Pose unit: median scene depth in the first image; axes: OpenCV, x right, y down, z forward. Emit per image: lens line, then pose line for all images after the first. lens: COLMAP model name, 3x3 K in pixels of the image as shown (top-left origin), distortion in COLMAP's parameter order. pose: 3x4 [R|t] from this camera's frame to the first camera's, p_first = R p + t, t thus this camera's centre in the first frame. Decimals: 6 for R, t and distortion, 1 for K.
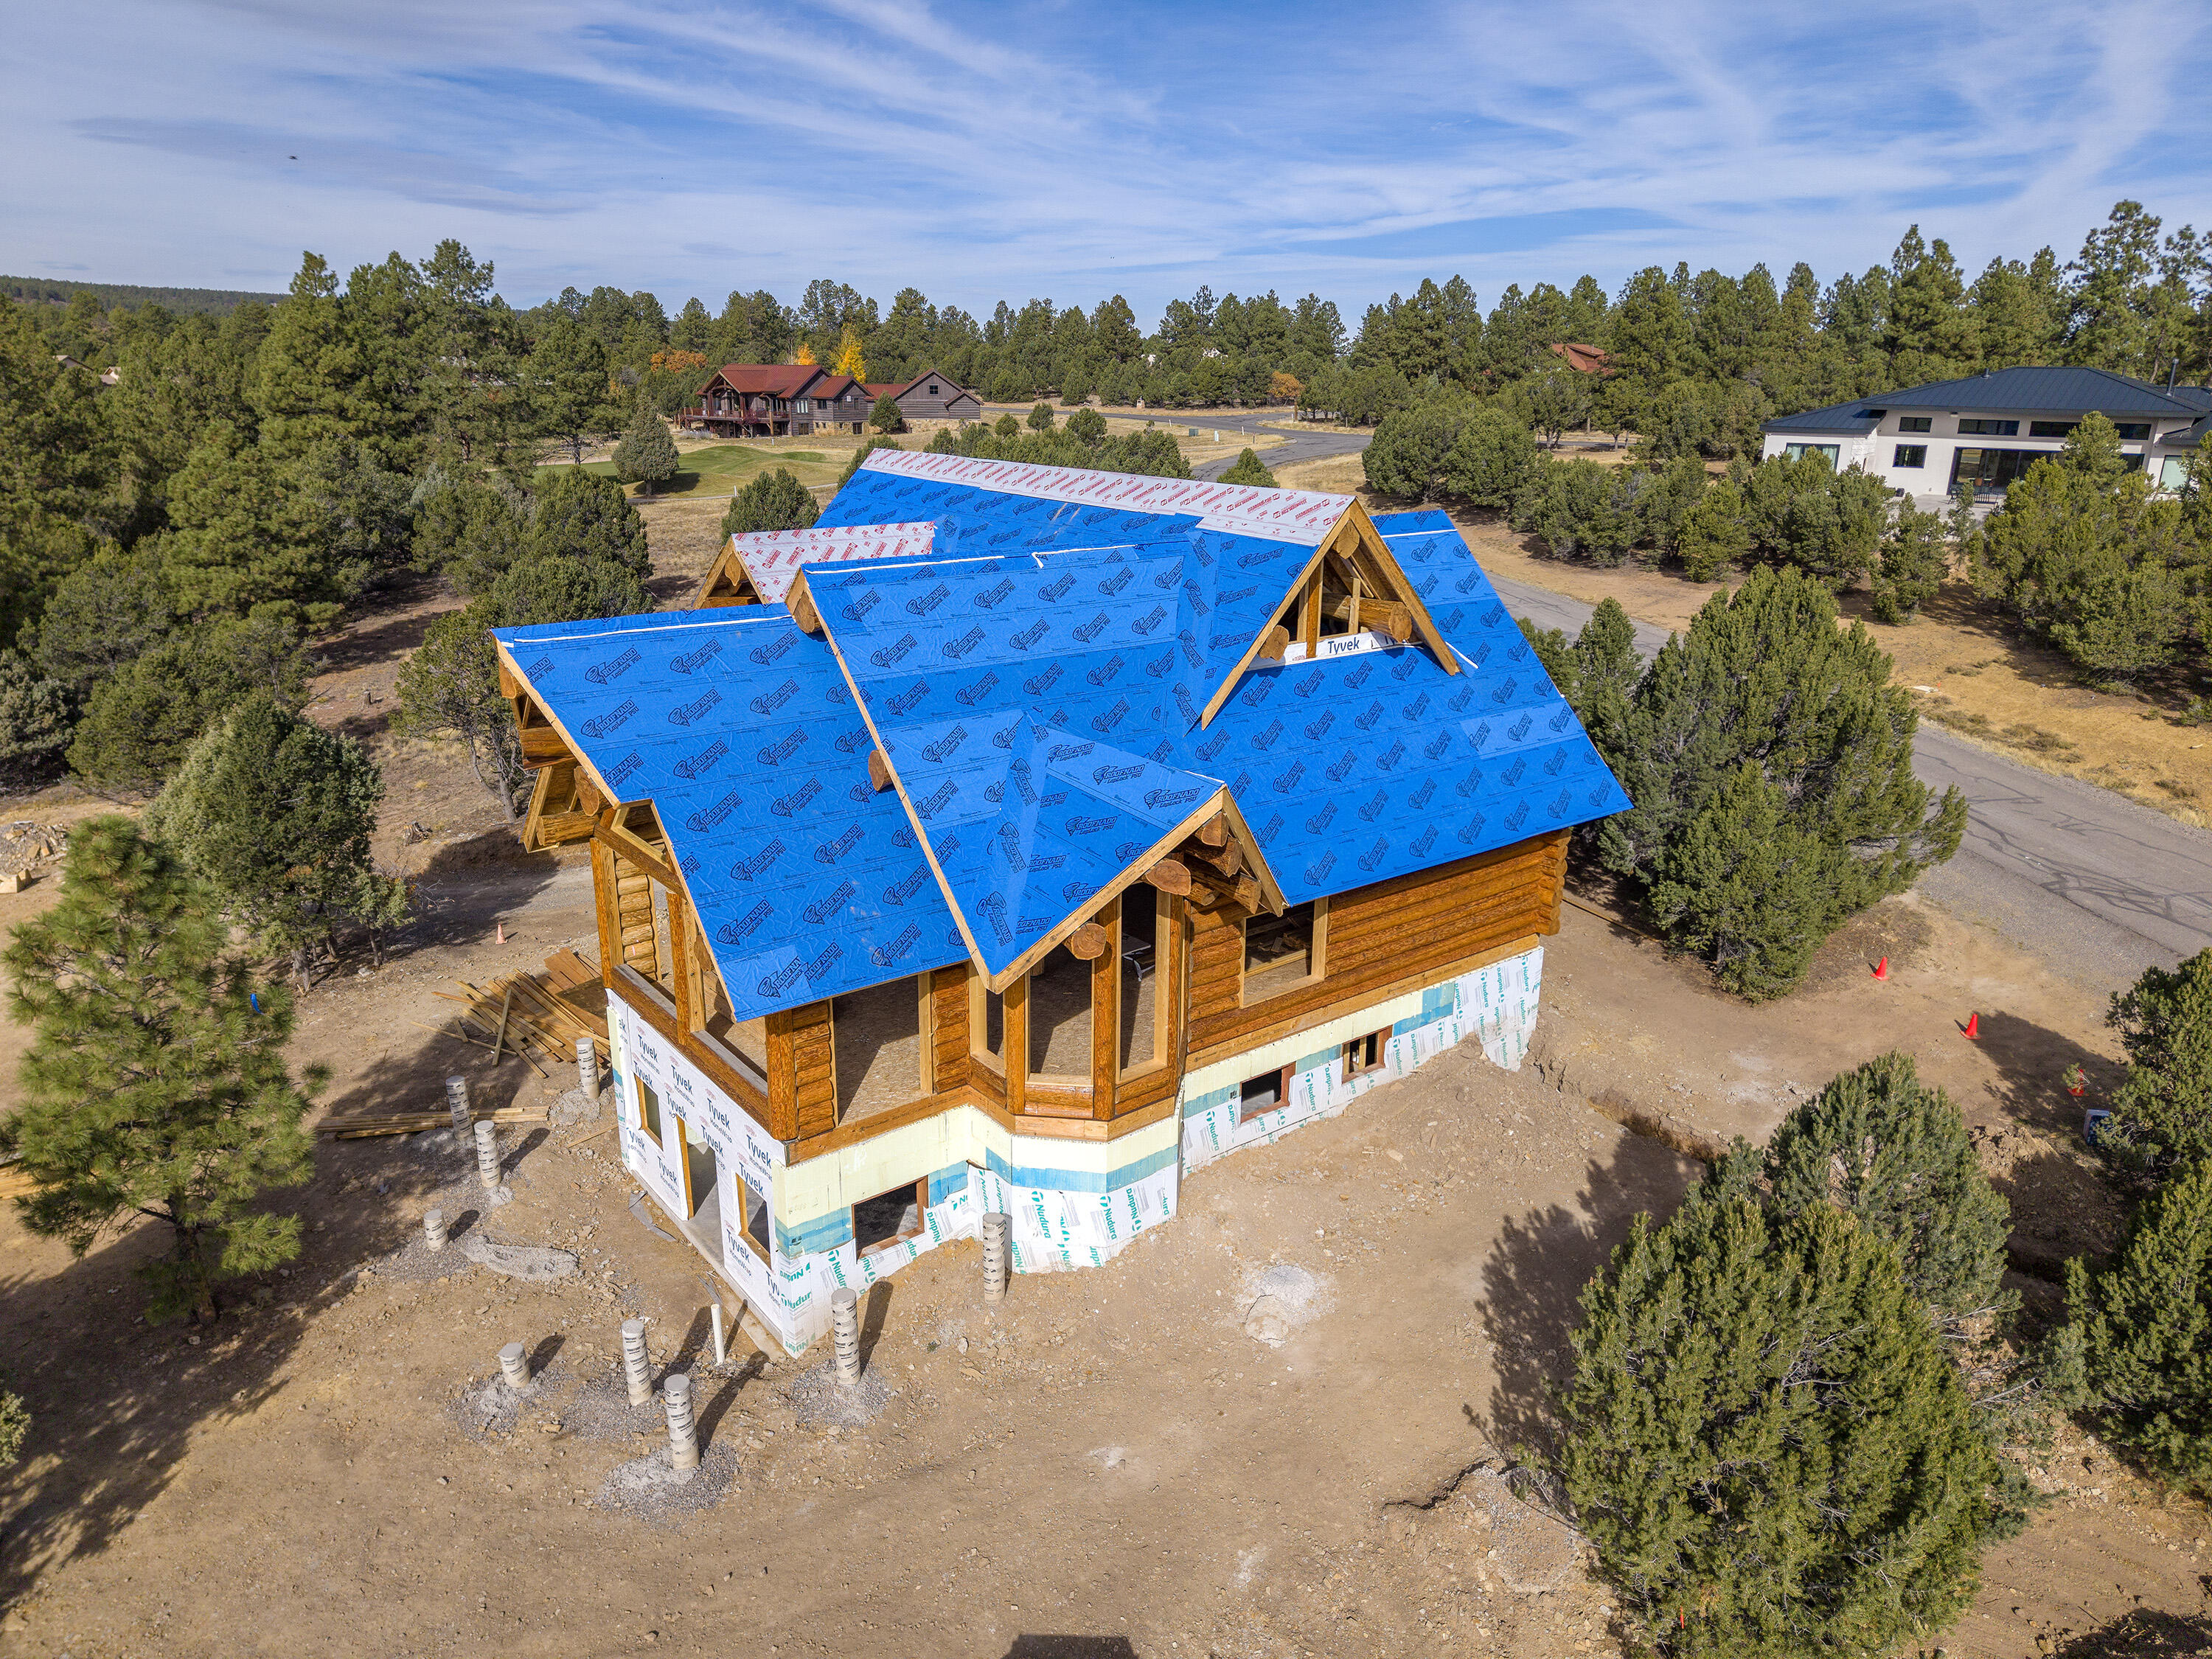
lens RADIAL K [[1495.9, 0, 1108.9], [0, 1495.9, 812.5], [0, 0, 1]] dist [0.017216, -0.013491]
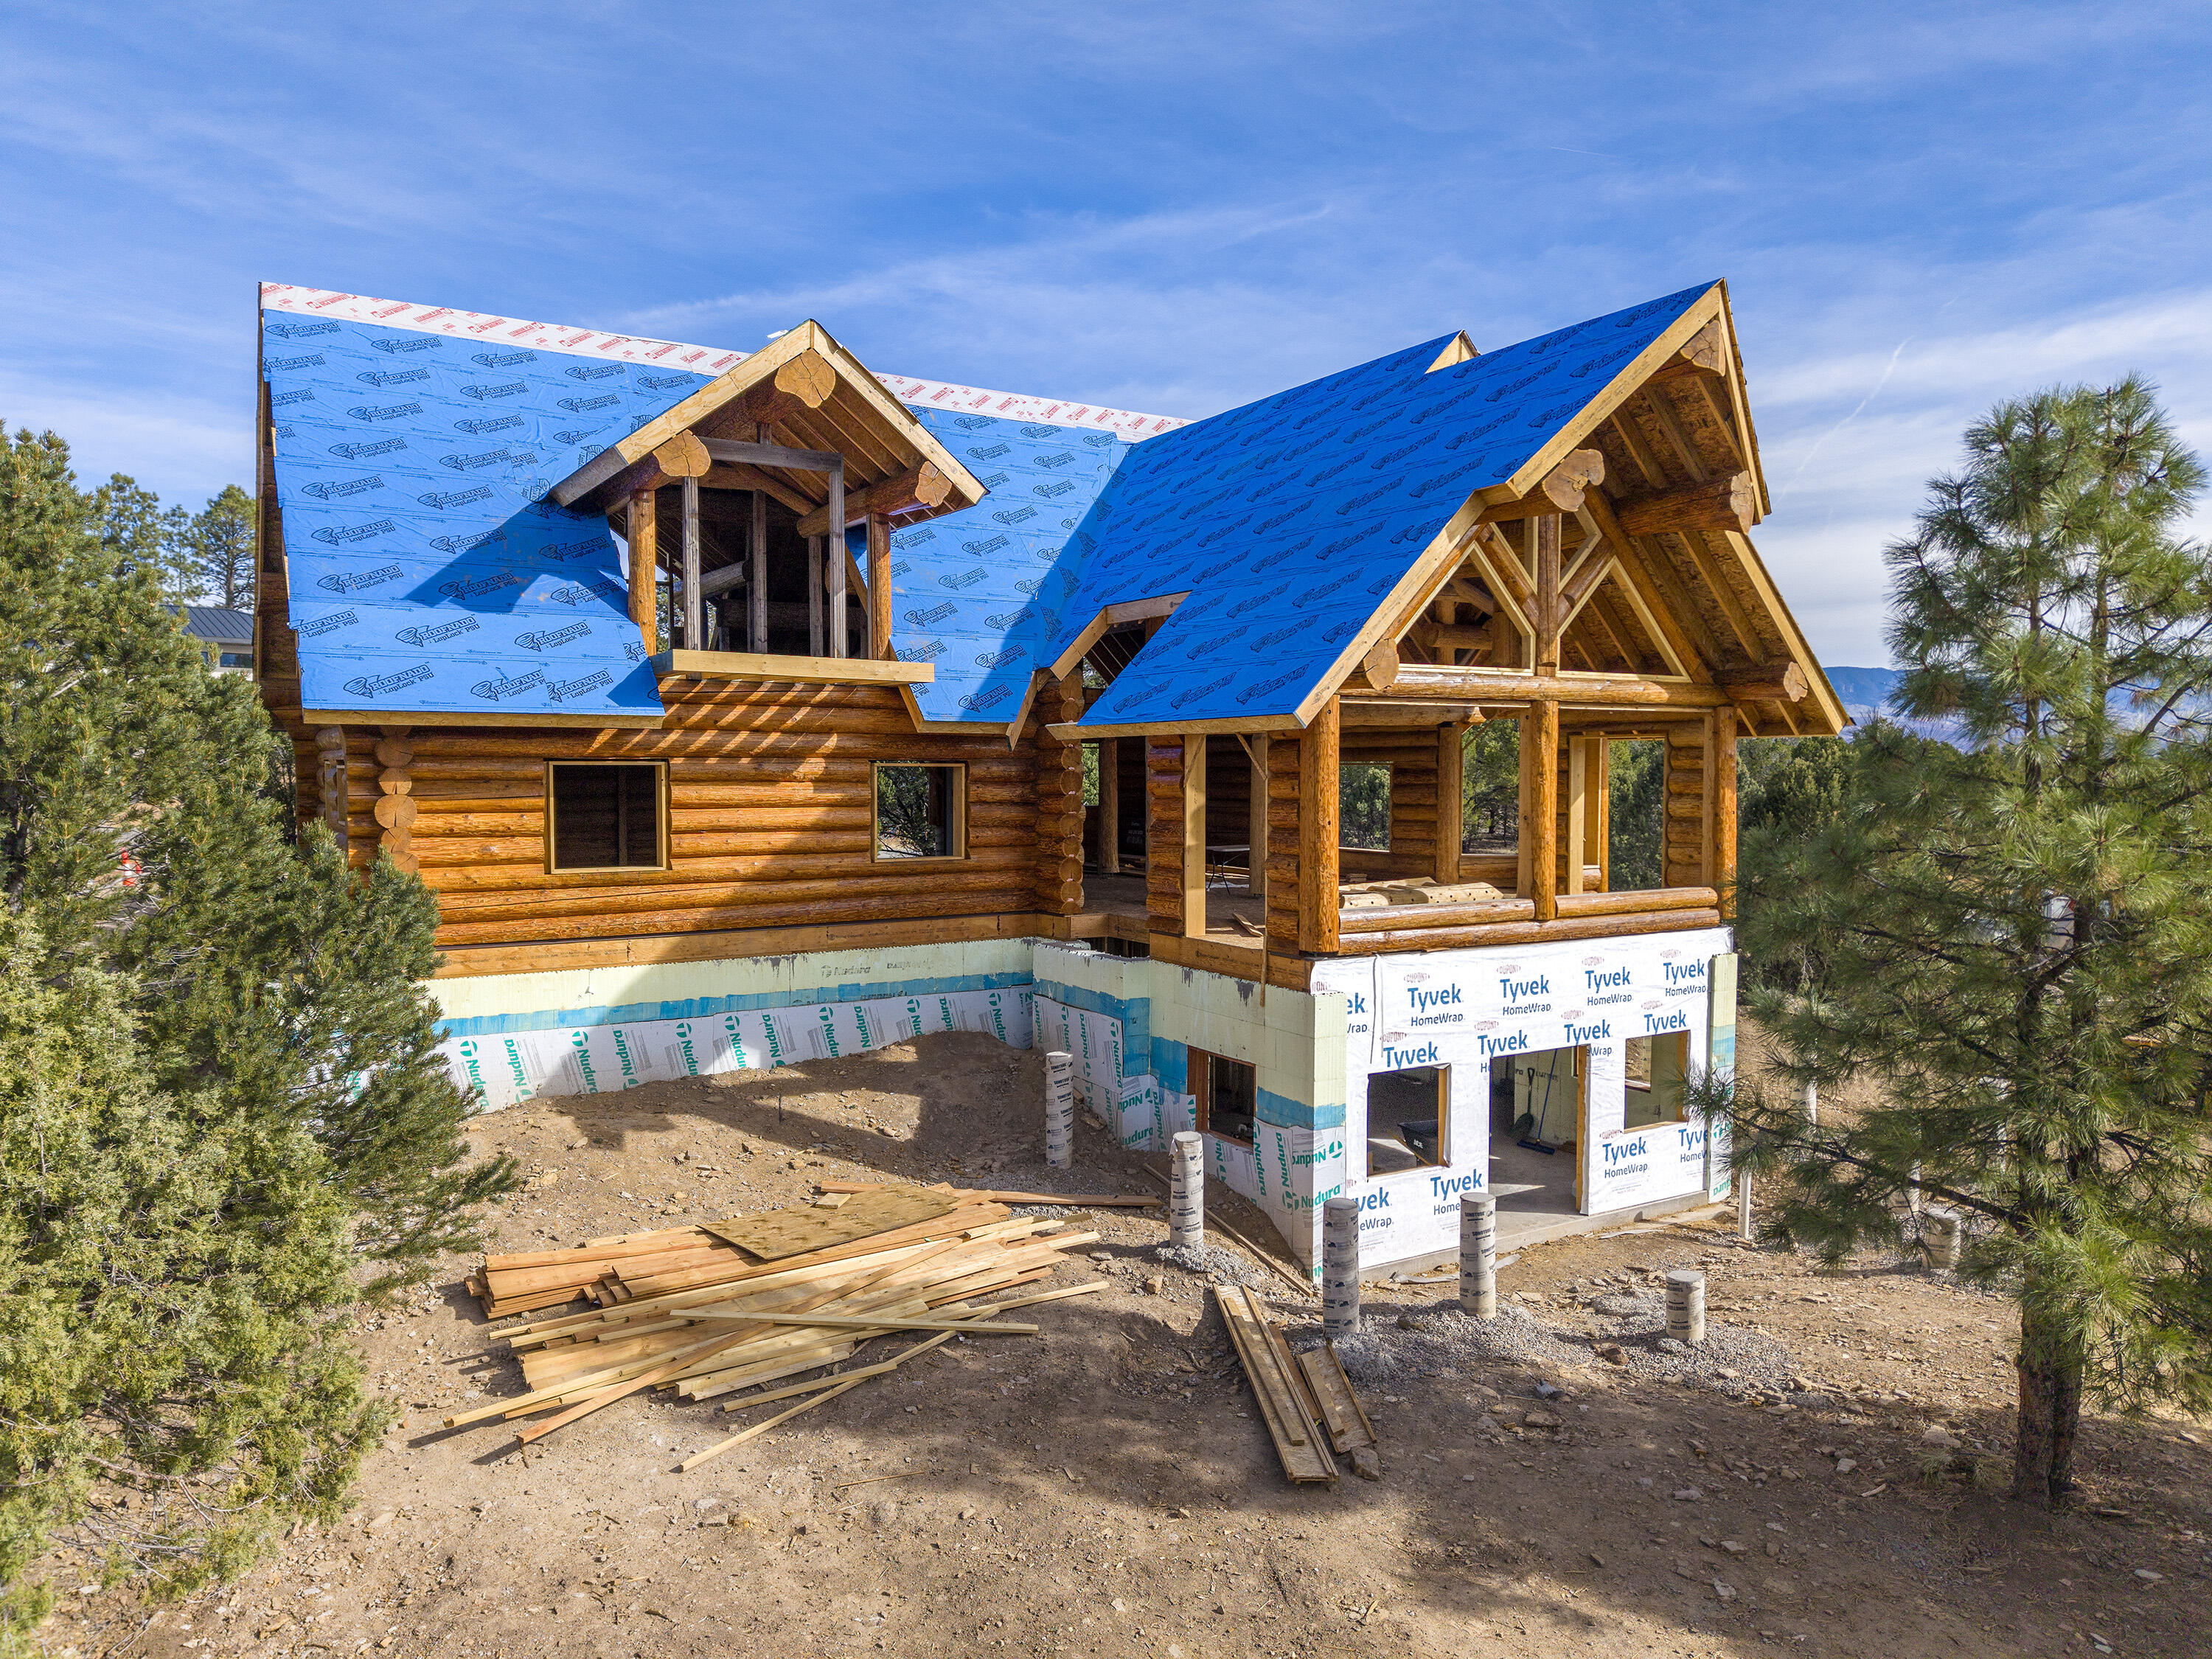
lens RADIAL K [[1495.9, 0, 1100.2], [0, 1495.9, 829.7], [0, 0, 1]] dist [0.017216, -0.013491]
pose [[0.107531, -0.047025, 0.993089, -0.232241], [0.291317, 0.956528, 0.013750, 0.008231], [-0.950564, 0.287826, 0.116556, 0.247907]]
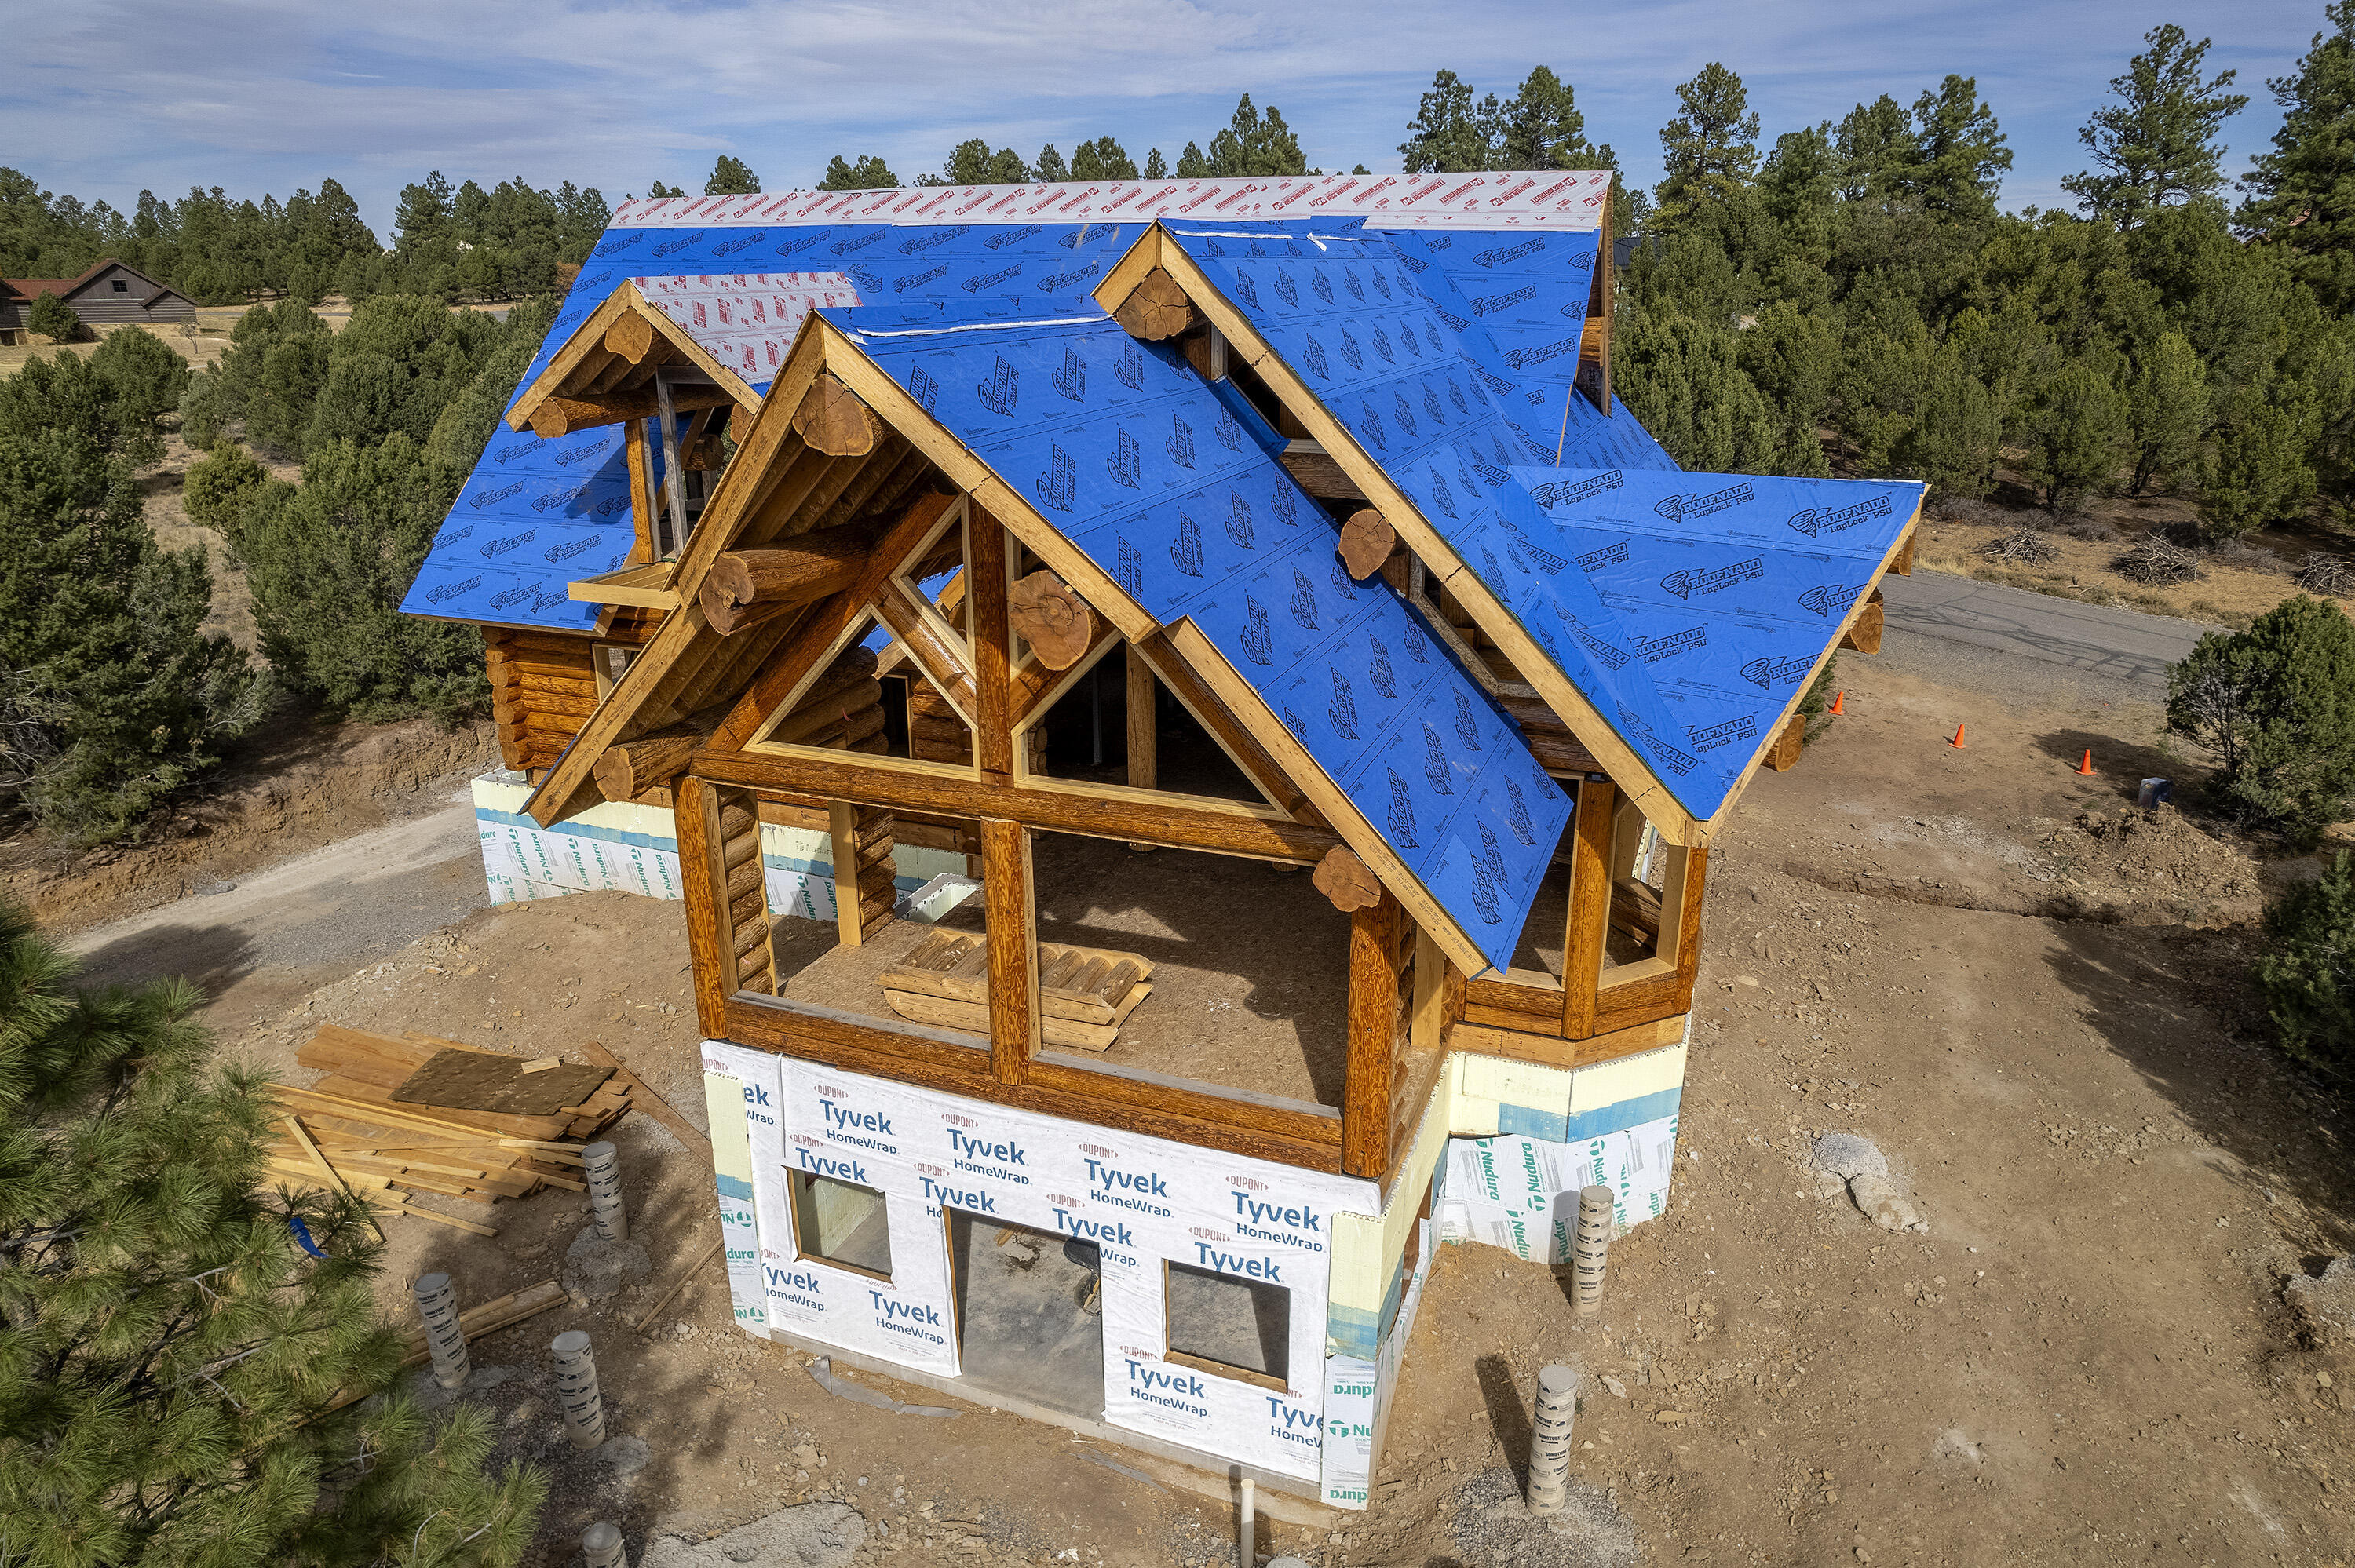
lens RADIAL K [[1507.9, 0, 1176.6], [0, 1507.9, 783.2], [0, 0, 1]] dist [-0.072692, 0.059704]
pose [[0.856253, -0.179141, 0.484499, -0.108887], [0.161064, 0.983769, 0.079097, 0.001211], [-0.490805, 0.010308, 0.871209, 0.103976]]
